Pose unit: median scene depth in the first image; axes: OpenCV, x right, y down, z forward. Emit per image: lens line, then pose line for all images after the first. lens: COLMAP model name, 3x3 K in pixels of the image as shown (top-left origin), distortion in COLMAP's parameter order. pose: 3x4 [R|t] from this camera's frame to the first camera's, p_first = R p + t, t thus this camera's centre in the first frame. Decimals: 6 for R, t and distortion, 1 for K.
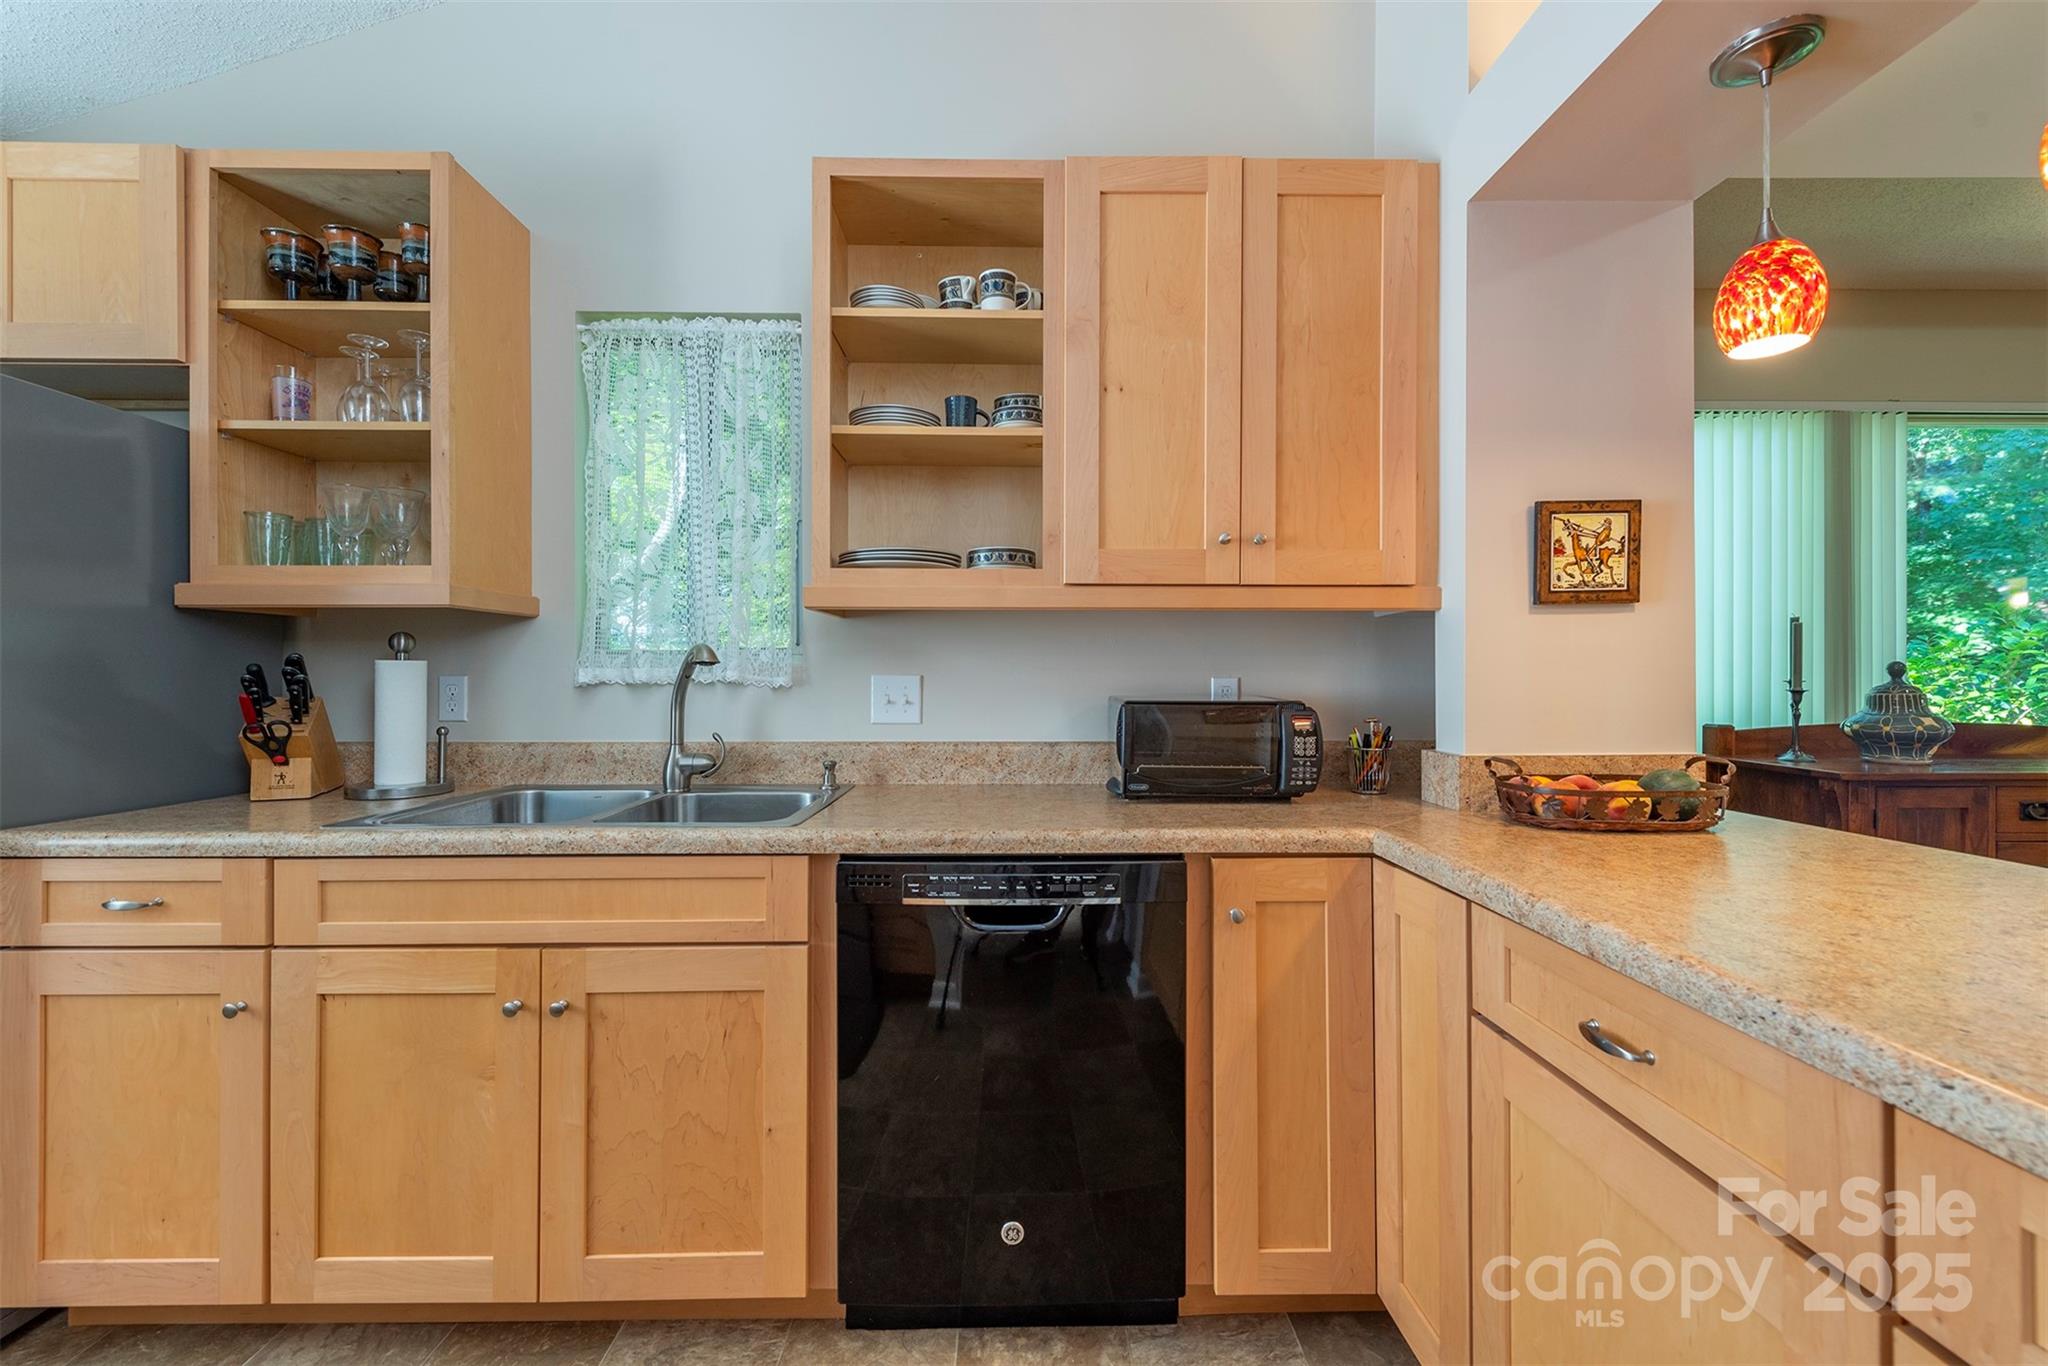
lens RADIAL K [[808.7, 0, 1014.2], [0, 808.7, 674.5], [0, 0, 1]] dist [0.016162, -0.004850]
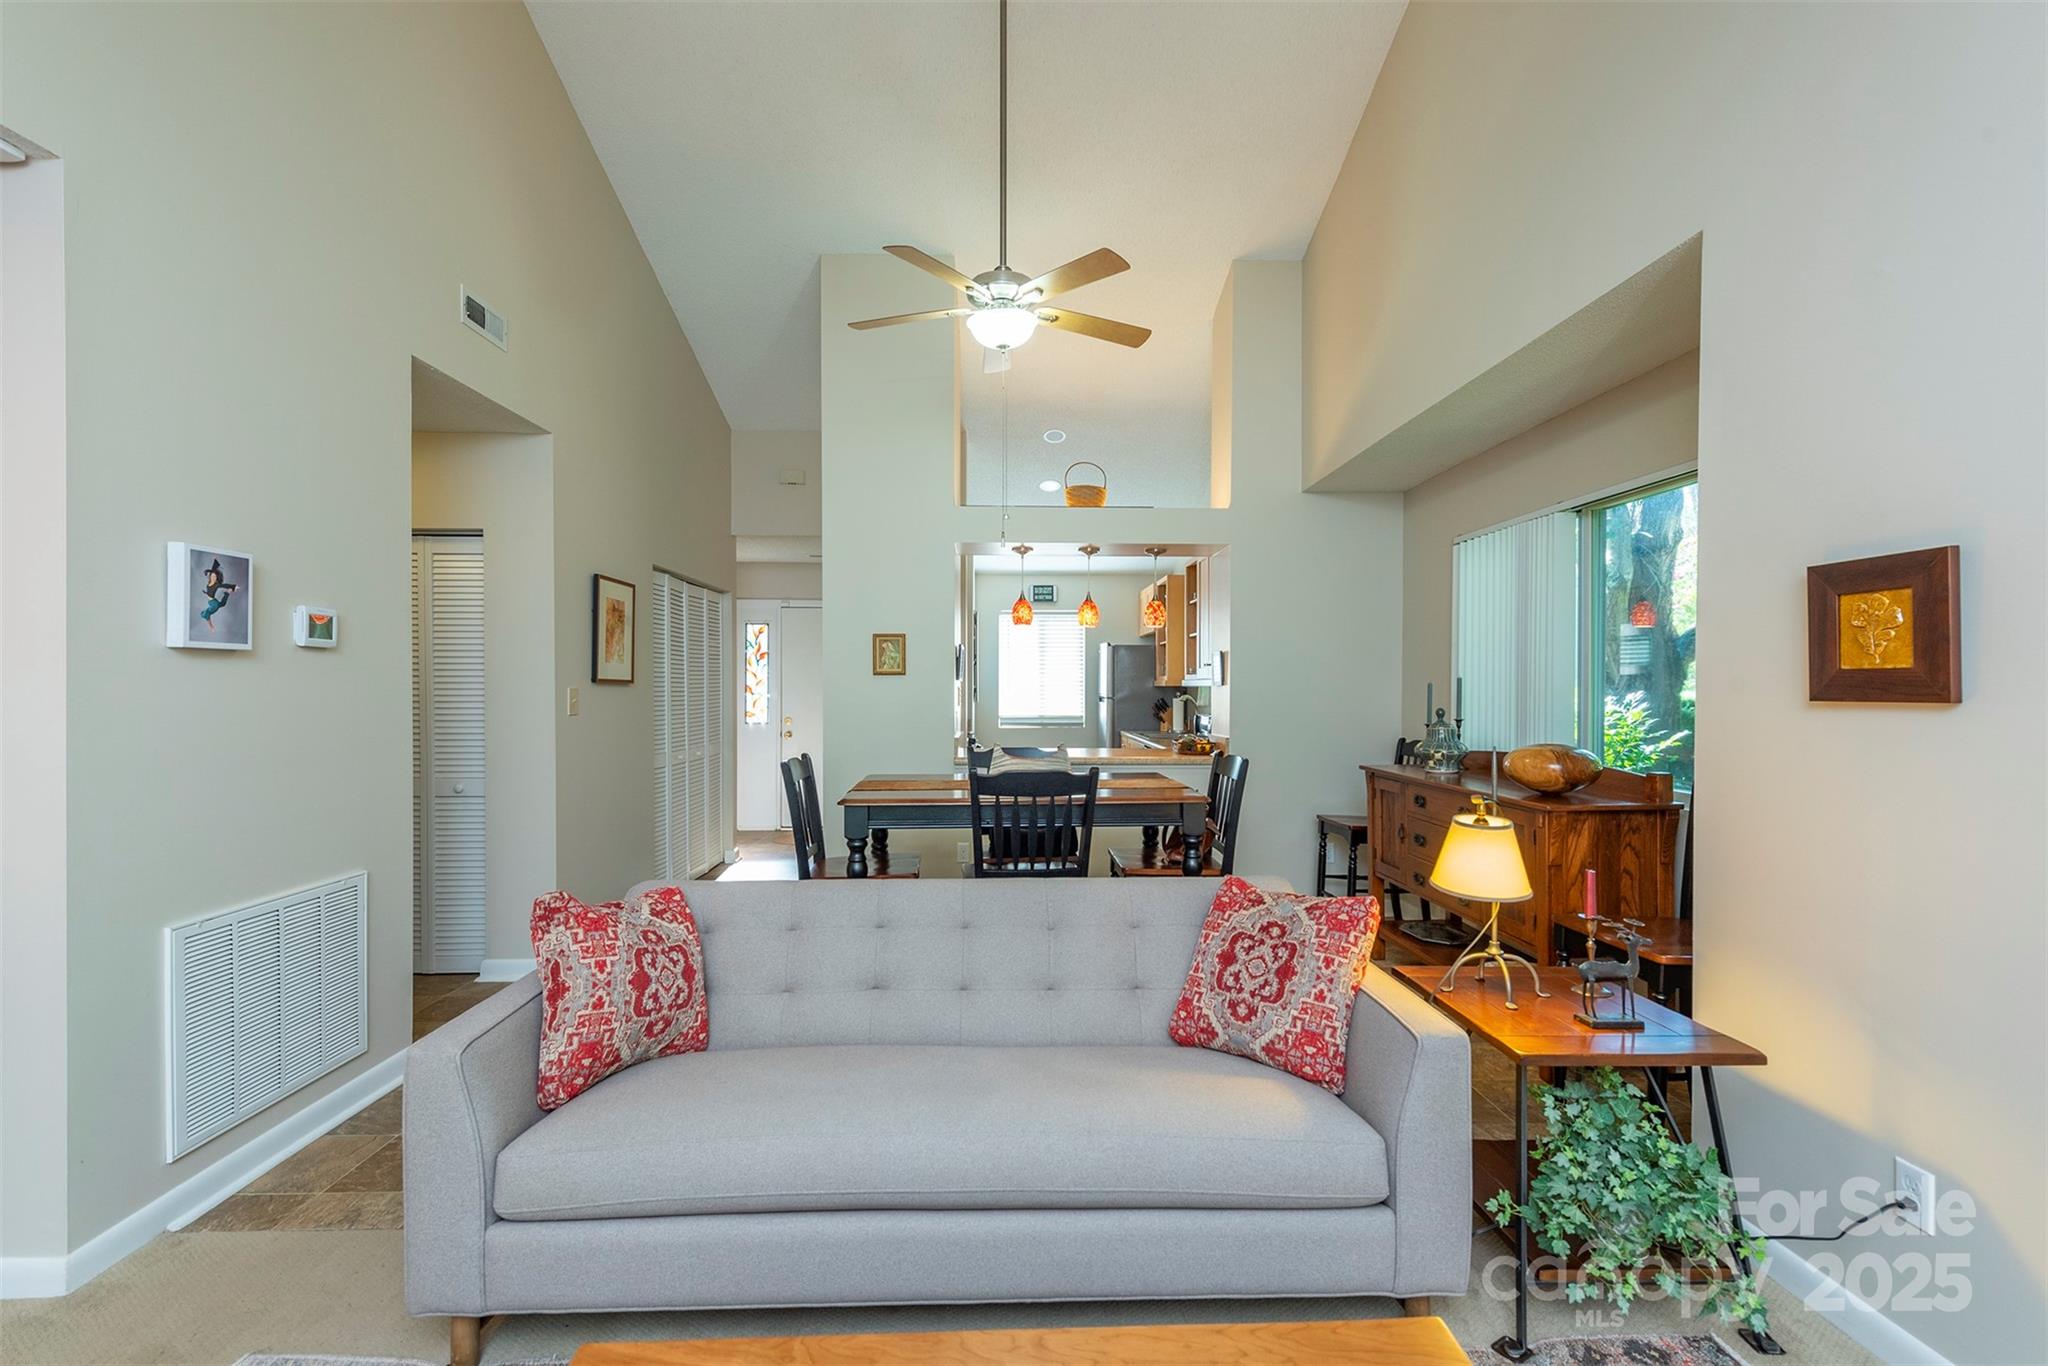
lens RADIAL K [[904.7, 0, 1019.0], [0, 904.7, 695.3], [0, 0, 1]] dist [0.017480, -0.005085]
pose [[0.010013, 0.009045, -0.999909, 3.898791], [0.001976, 0.999957, 0.009065, -0.080401], [0.999948, -0.002066, 0.009994, 0.211079]]
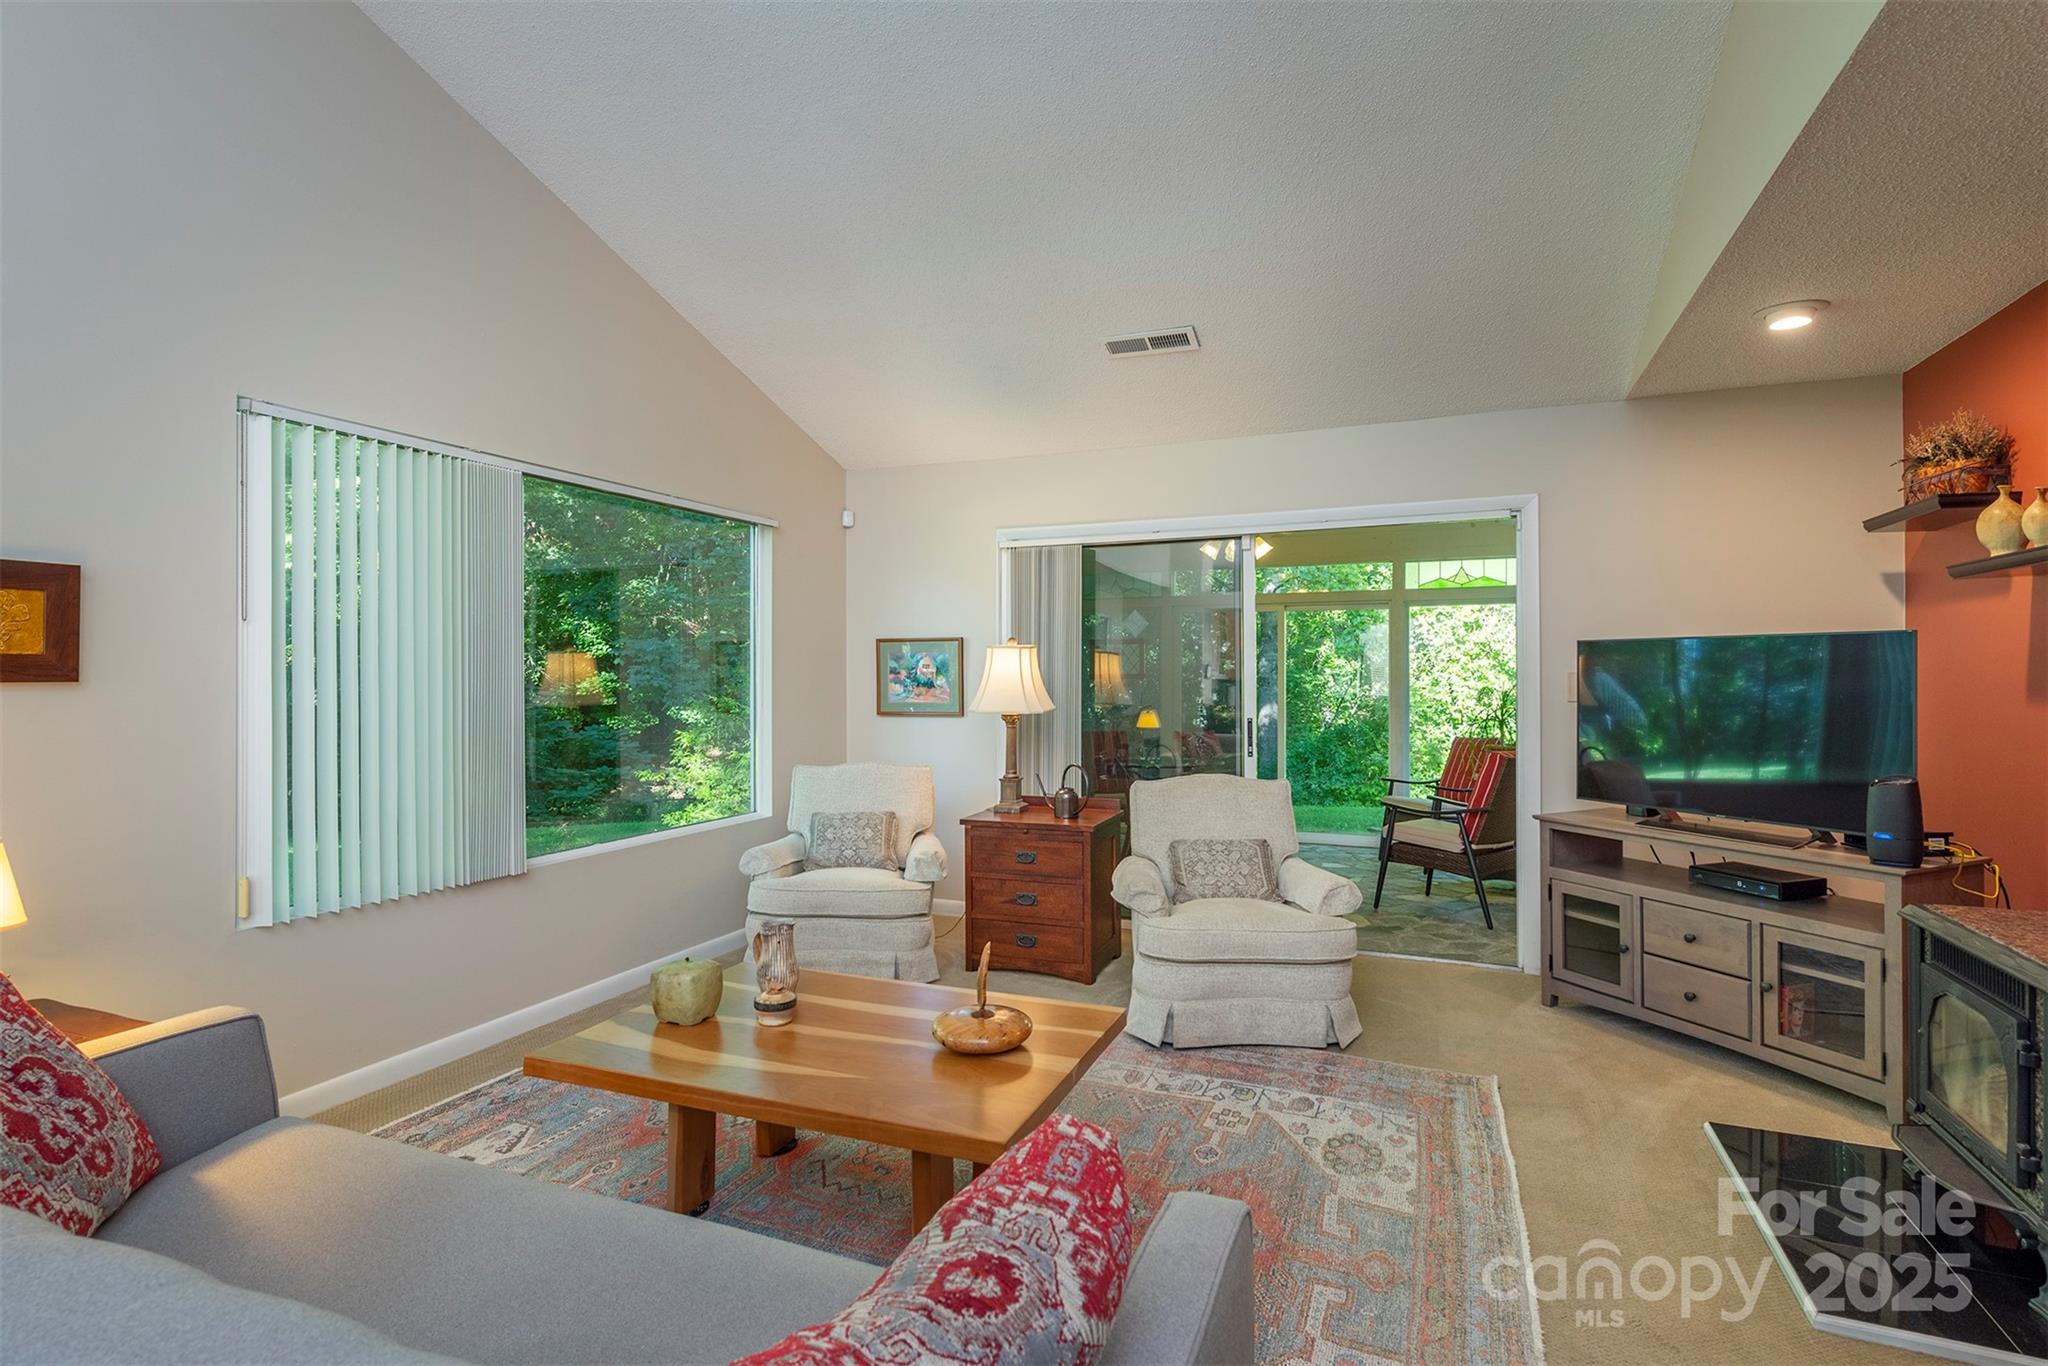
lens RADIAL K [[1013.4, 0, 1021.7], [0, 1013.4, 662.9], [0, 0, 1]] dist [0.024019, -0.000116]
pose [[0.396570, 0.010112, 0.917949, 2.116885], [0.001049, 0.999934, -0.011469, -0.068857], [-0.918004, 0.005511, 0.396533, -0.604053]]
